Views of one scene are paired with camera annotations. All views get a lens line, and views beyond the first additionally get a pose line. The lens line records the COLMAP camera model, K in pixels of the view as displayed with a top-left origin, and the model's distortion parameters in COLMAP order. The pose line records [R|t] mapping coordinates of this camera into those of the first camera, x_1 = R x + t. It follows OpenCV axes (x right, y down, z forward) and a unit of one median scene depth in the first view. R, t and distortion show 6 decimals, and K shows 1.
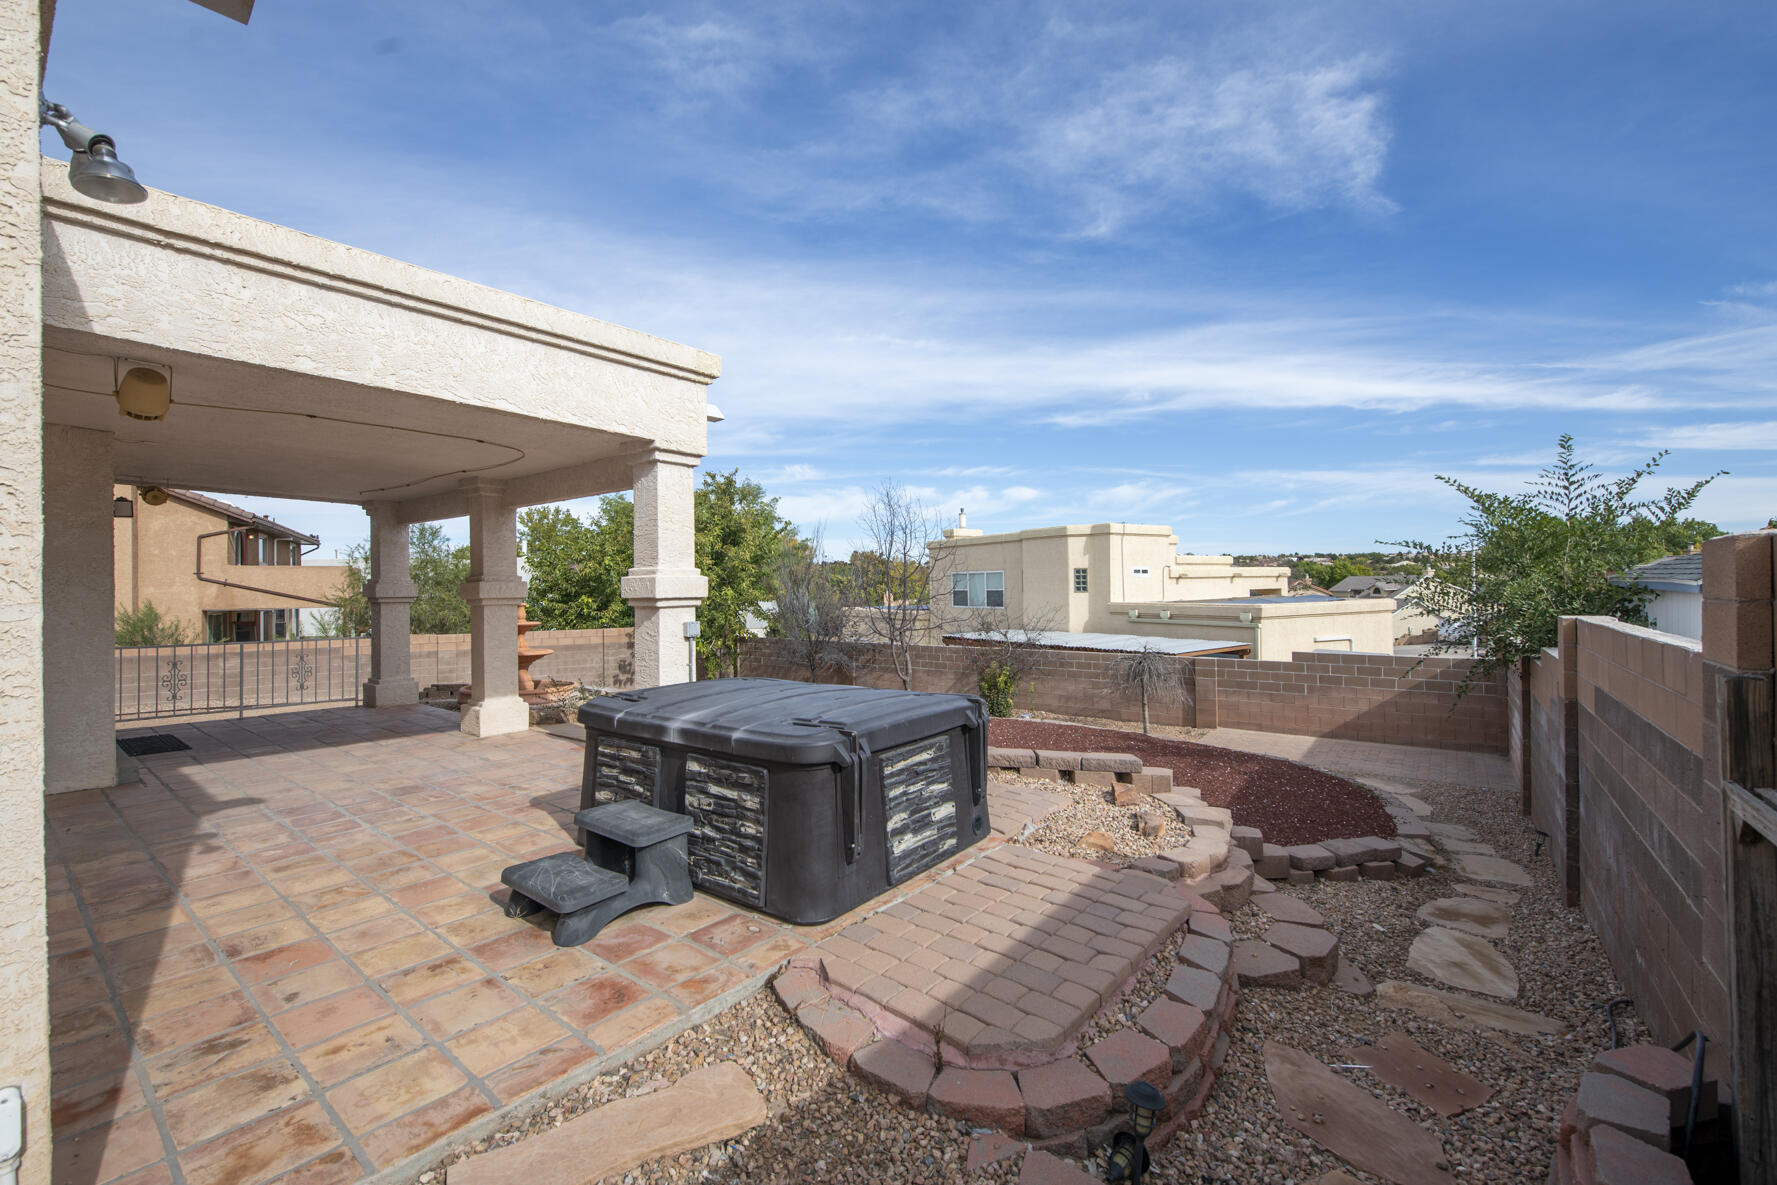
lens RADIAL K [[773.1, 0, 878.8], [0, 773.1, 578.8], [0, 0, 1]] dist [-0.015273, 0.000073]
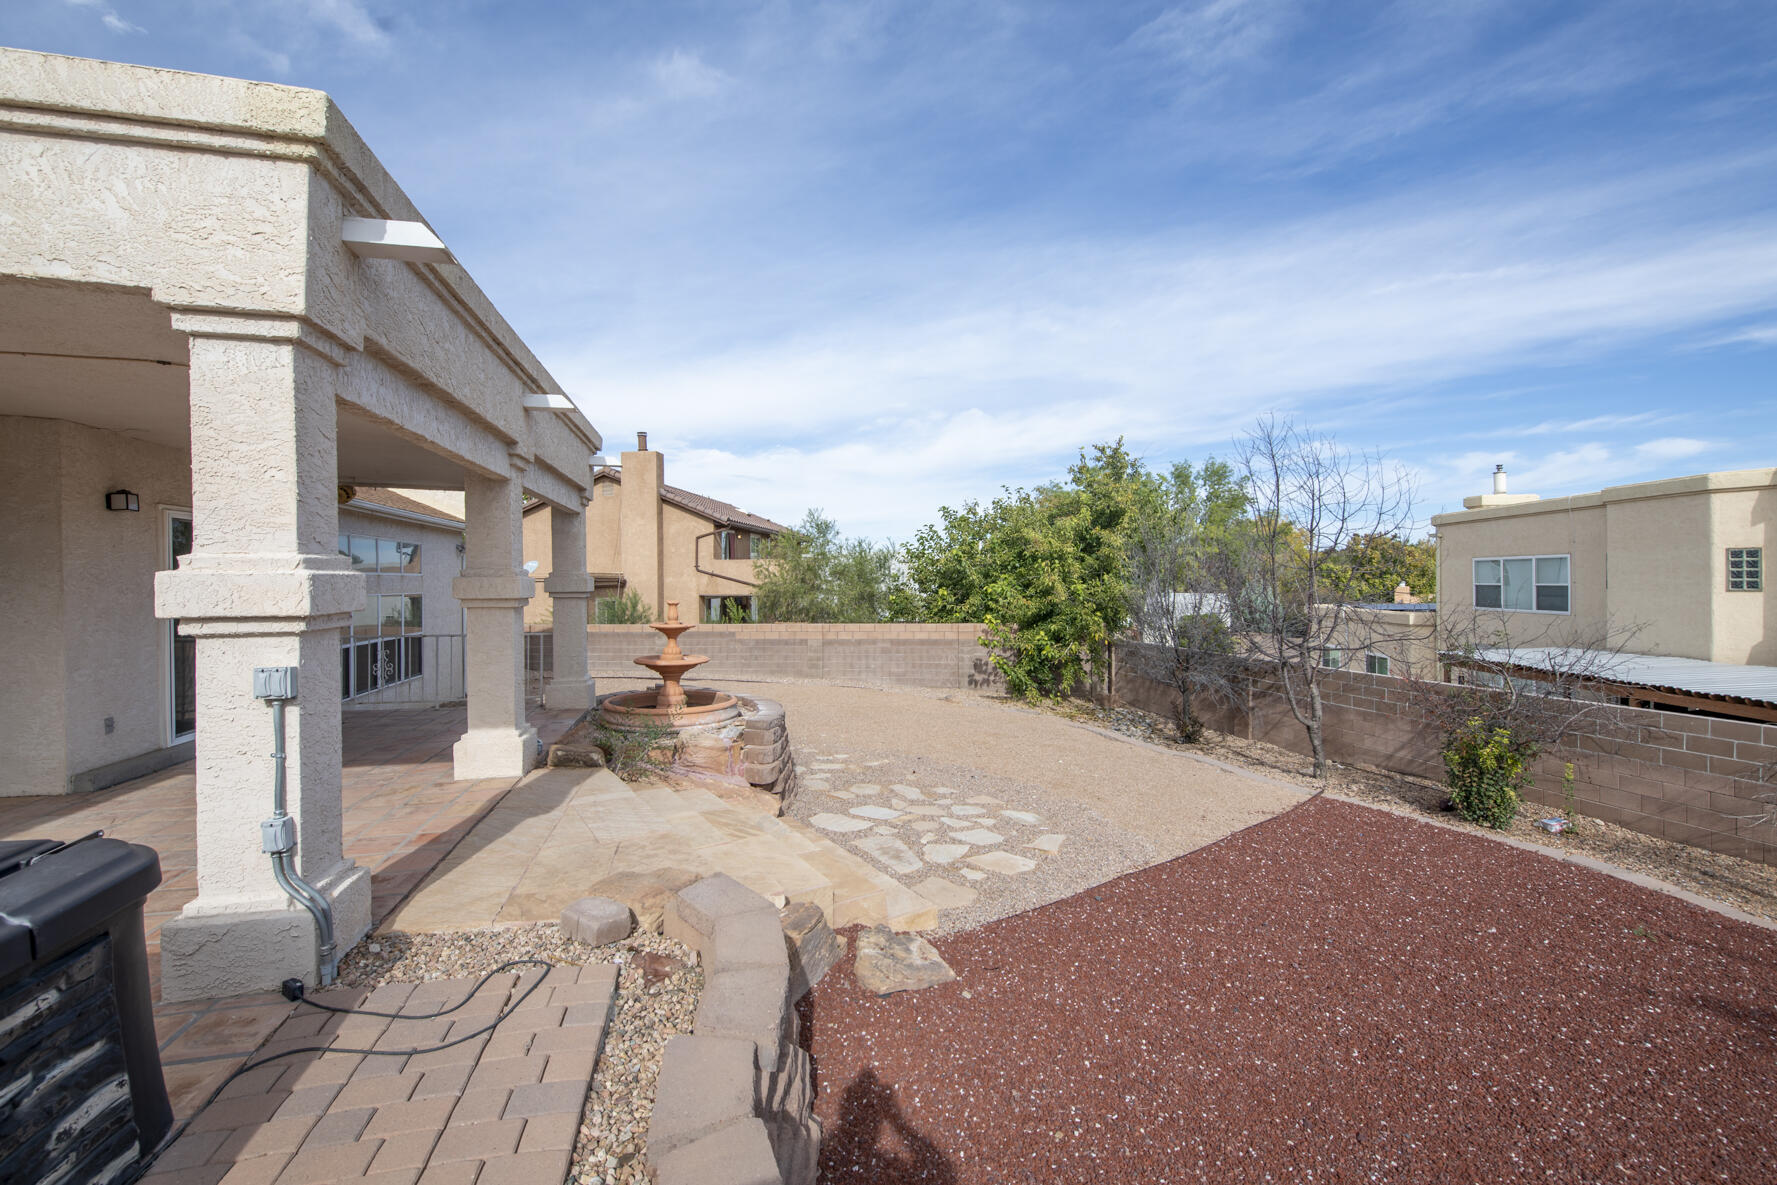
lens RADIAL K [[721.0, 0, 888.5], [0, 721.0, 592.5], [0, 0, 1]] dist [0.001962, -0.005066]
pose [[0.796007, 0.016565, -0.605061, 0.065515], [0.003683, 0.999474, 0.032208, -0.000685], [0.605277, -0.027866, 0.795527, 0.173483]]
